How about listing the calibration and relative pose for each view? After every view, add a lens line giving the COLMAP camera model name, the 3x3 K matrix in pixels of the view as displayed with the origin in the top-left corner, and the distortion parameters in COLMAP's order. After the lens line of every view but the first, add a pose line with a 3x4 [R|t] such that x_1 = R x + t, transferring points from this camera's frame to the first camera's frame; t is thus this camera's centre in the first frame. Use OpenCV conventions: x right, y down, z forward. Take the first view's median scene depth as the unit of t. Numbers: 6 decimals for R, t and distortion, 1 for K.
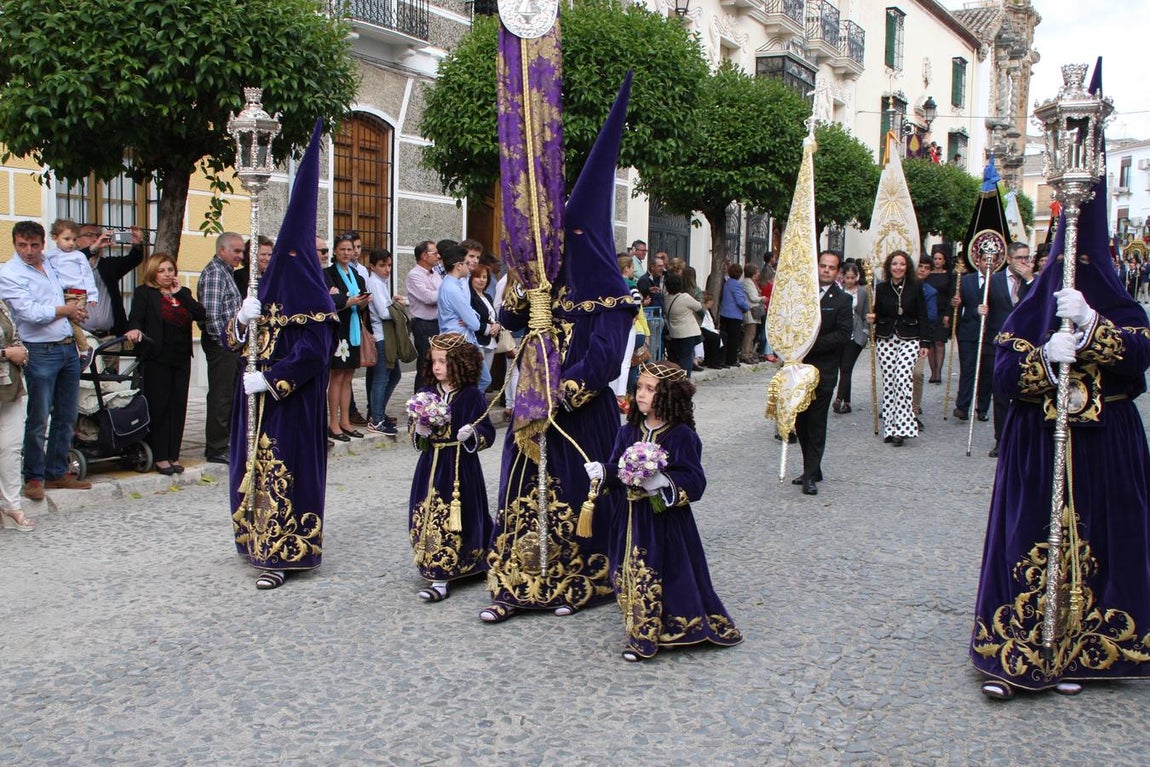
lens RADIAL K [[1162.4, 0, 585.5], [0, 1162.4, 383.5], [0, 0, 1]] dist [0.006420, 0.000000]
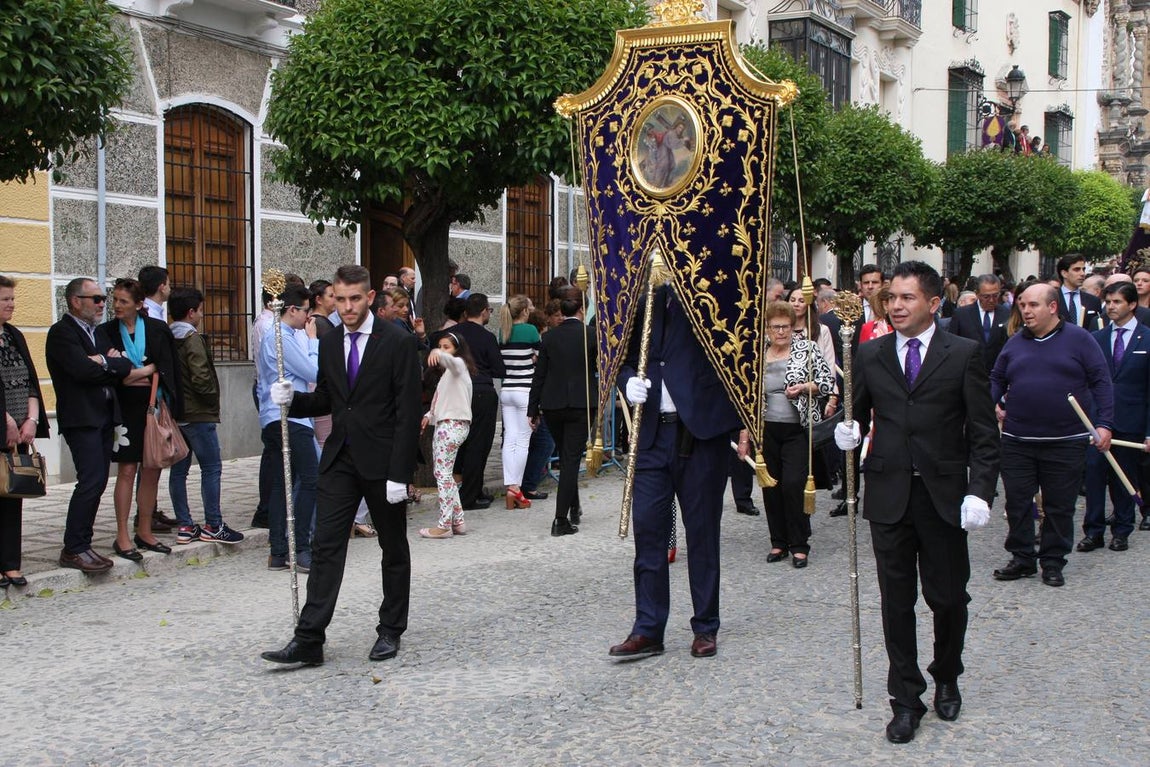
lens RADIAL K [[1510.7, 0, 584.1], [0, 1510.7, 396.0], [0, 0, 1]] dist [0.146468, 0.000000]
pose [[0.999725, -0.021382, -0.009648, 0.037603], [0.021010, 0.999089, -0.037138, -0.004463], [0.010433, 0.036925, 0.999264, 0.022967]]
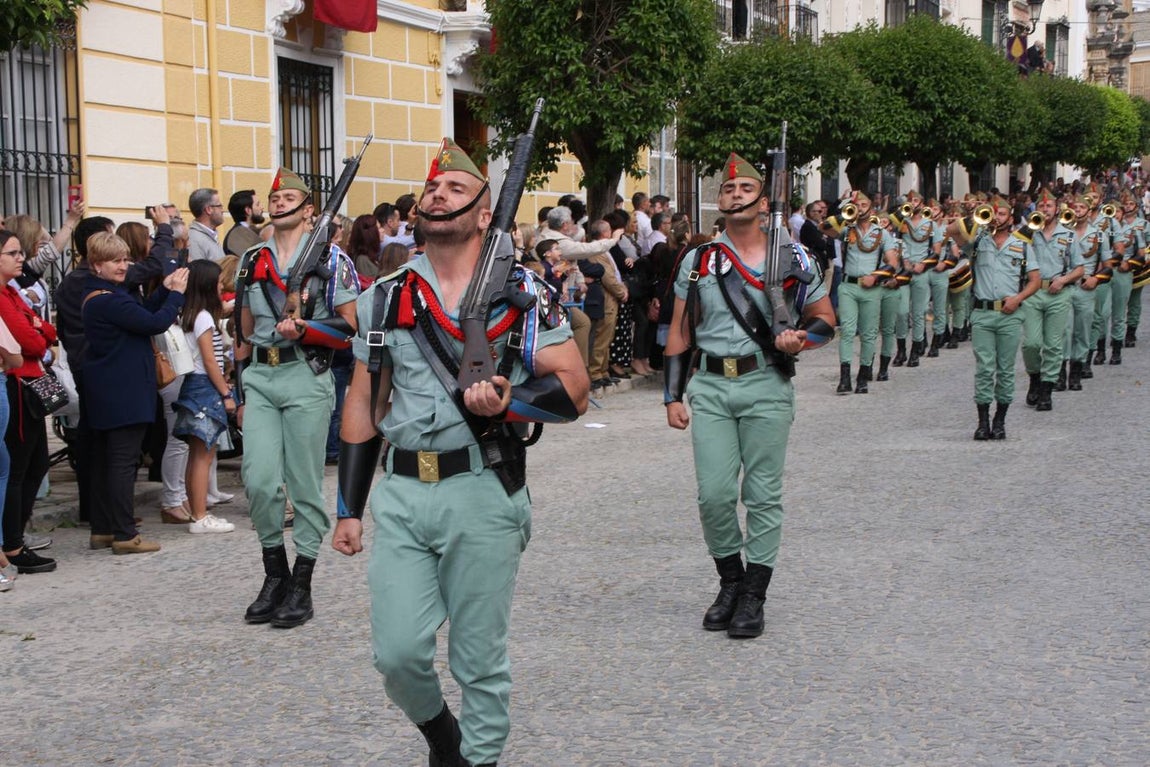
lens RADIAL K [[2591.9, 0, 571.7], [0, 2591.9, 384.7], [0, 0, 1]] dist [0.456265, 0.000000]
pose [[0.982504, -0.045201, 0.180674, -0.605477], [0.050982, 0.998322, -0.027477, 0.105186], [-0.179129, 0.036207, 0.983159, -1.239495]]
